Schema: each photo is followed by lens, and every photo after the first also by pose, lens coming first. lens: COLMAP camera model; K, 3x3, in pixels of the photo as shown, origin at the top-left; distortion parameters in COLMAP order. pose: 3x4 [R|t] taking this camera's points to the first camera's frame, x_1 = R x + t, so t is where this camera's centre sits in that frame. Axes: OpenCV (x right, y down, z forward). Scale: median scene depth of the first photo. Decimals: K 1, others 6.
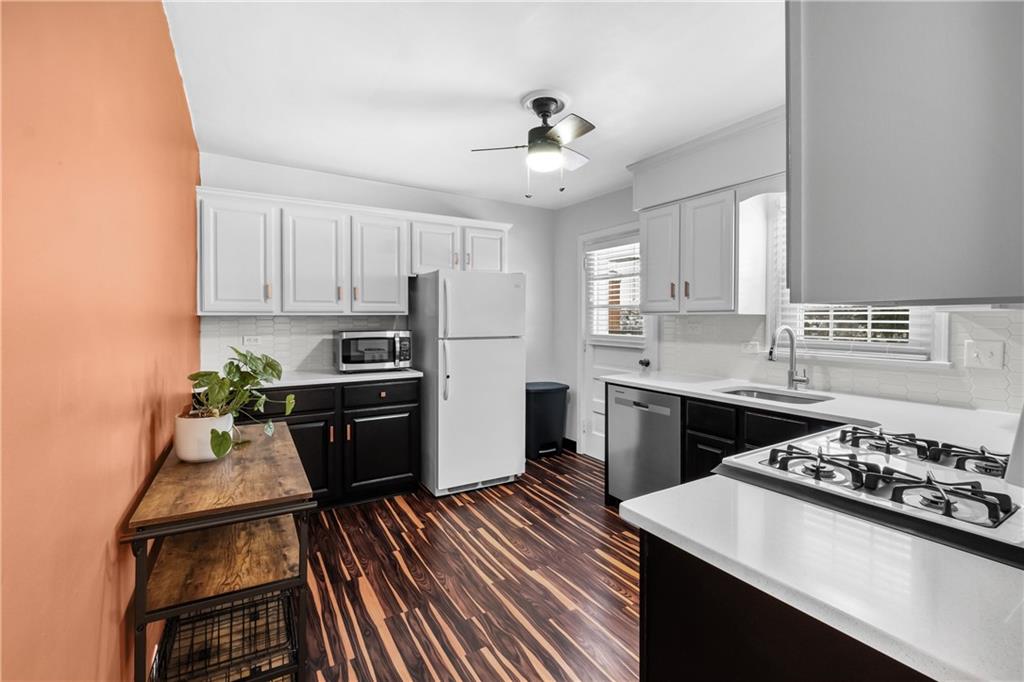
lens RADIAL K [[447.3, 0, 510.9], [0, 447.3, 330.9], [0, 0, 1]] dist [0.000703, 0.000004]
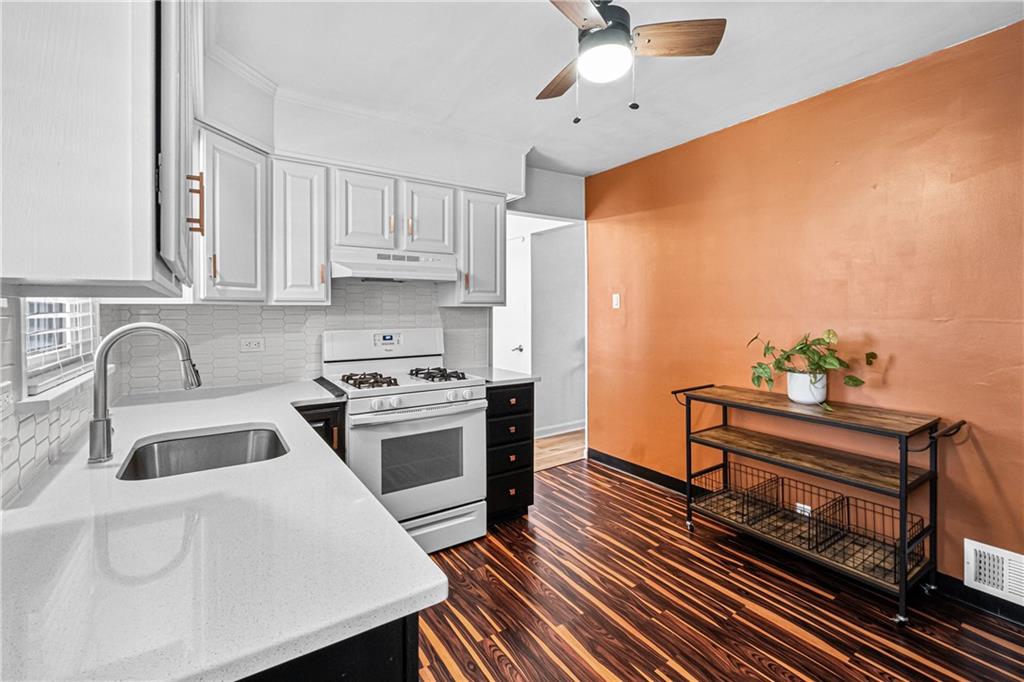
lens RADIAL K [[447.3, 0, 514.4], [0, 447.3, 309.9], [0, 0, 1]] dist [0.000703, 0.000004]
pose [[-0.998645, 0.007001, -0.051560, 0.275618], [0.006116, 0.999832, 0.017294, -0.042857], [0.051673, 0.016955, -0.998520, 1.908970]]
